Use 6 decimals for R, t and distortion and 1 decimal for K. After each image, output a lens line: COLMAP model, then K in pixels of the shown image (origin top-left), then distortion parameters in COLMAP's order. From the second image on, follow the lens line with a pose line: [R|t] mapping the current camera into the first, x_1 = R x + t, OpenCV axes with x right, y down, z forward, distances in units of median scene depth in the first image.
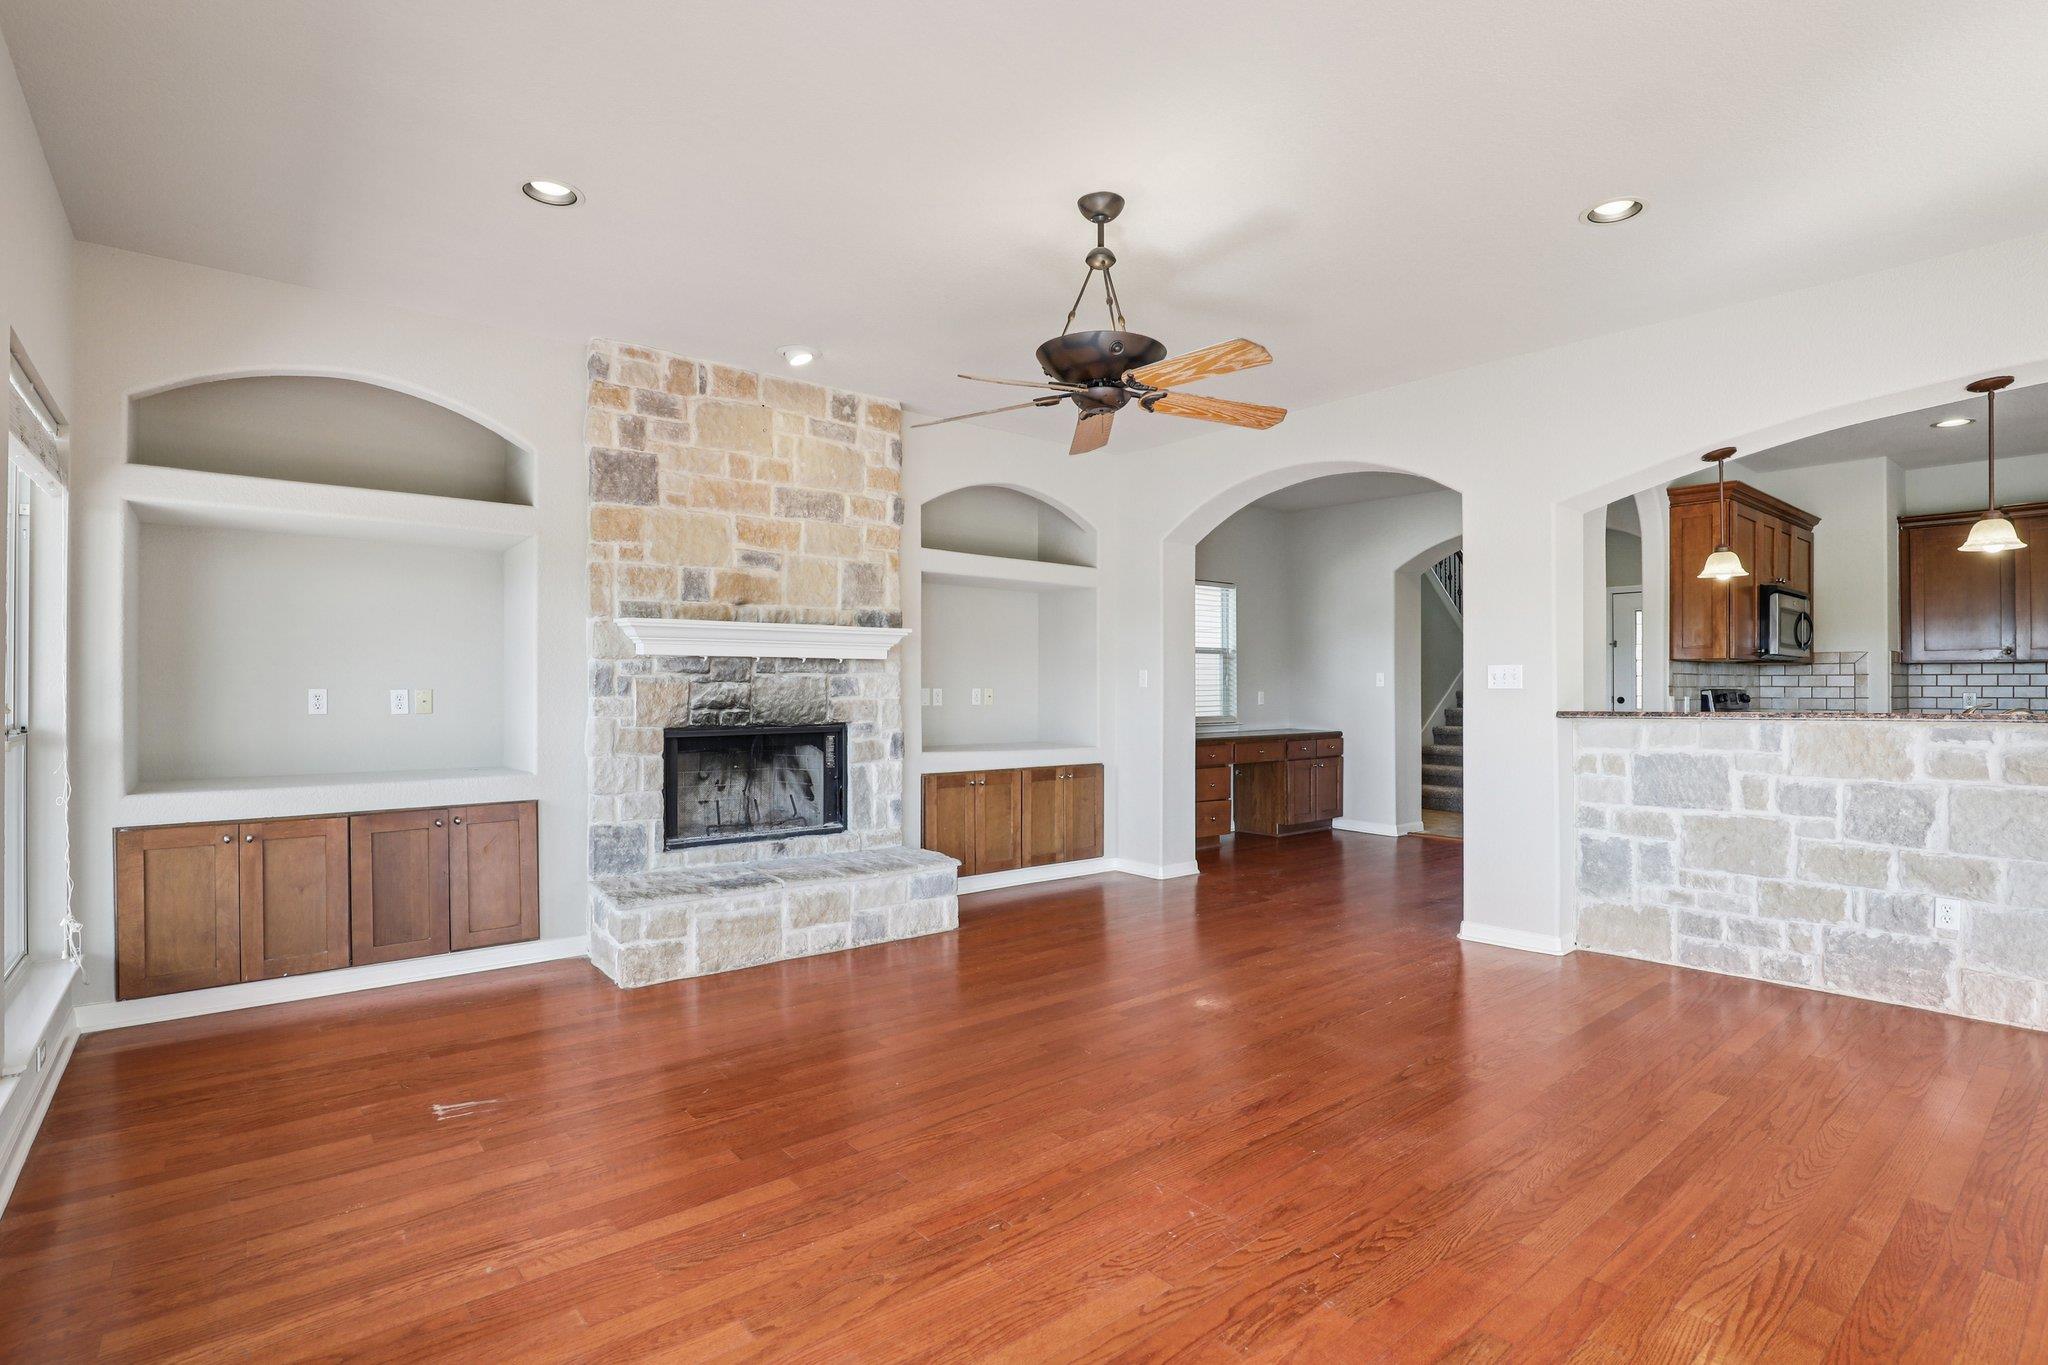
lens RADIAL K [[989.3, 0, 1050.4], [0, 989.3, 679.4], [0, 0, 1]] dist [-0.040243, 0.006046]
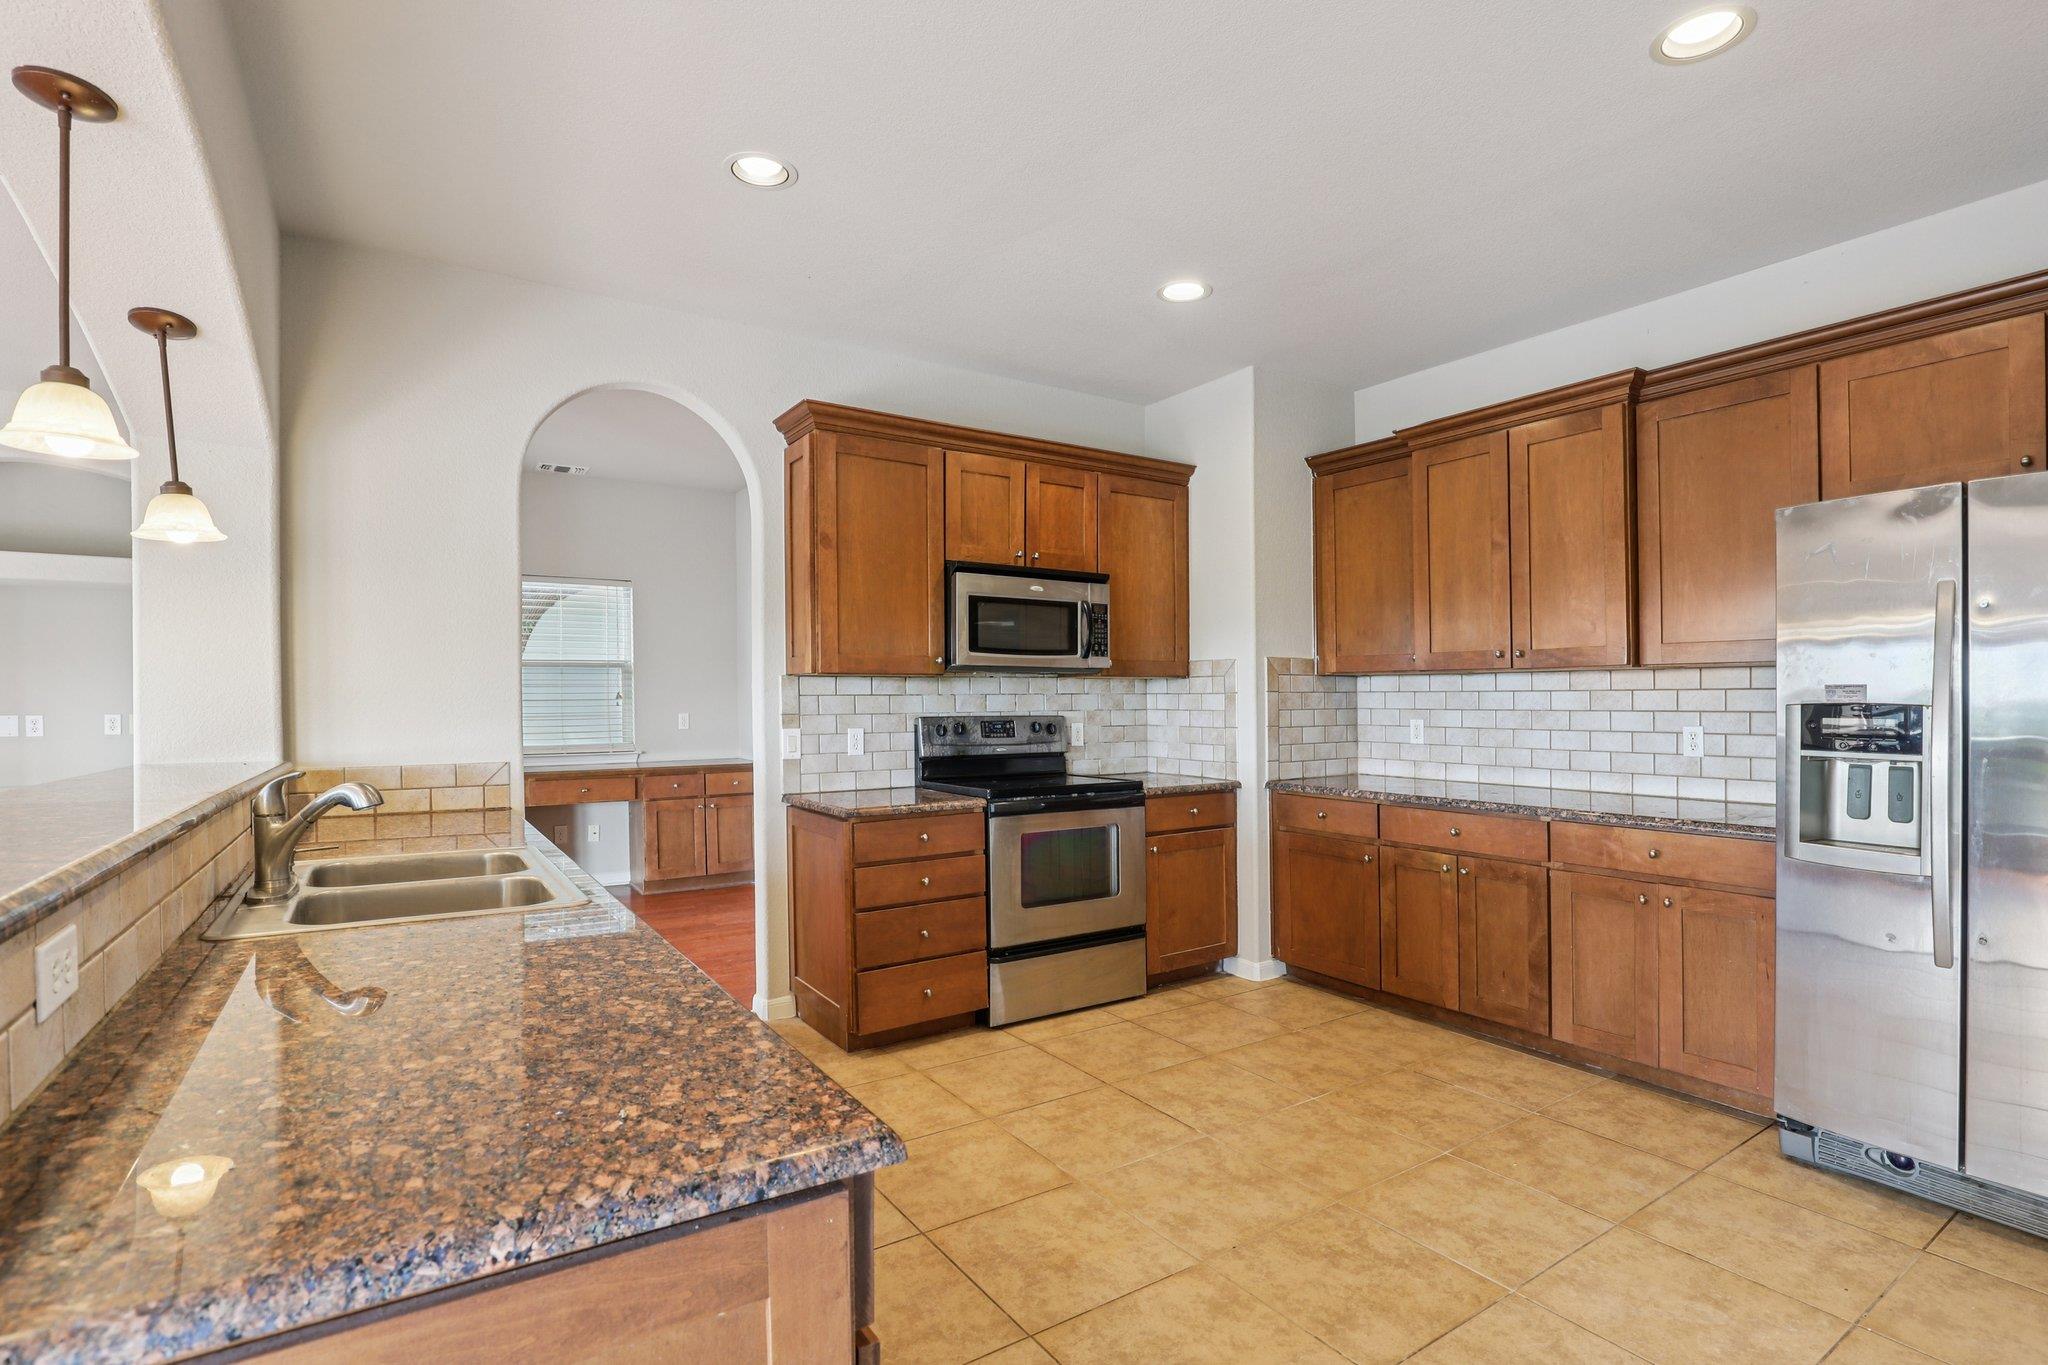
lens RADIAL K [[973.8, 0, 1021.3], [0, 973.8, 706.4], [0, 0, 1]] dist [-0.029560, 0.000006]
pose [[0.993287, -0.002681, -0.115646, 1.073017], [0.004873, 0.999814, 0.018673, -0.012665], [0.115575, -0.019111, 0.993115, 0.420520]]
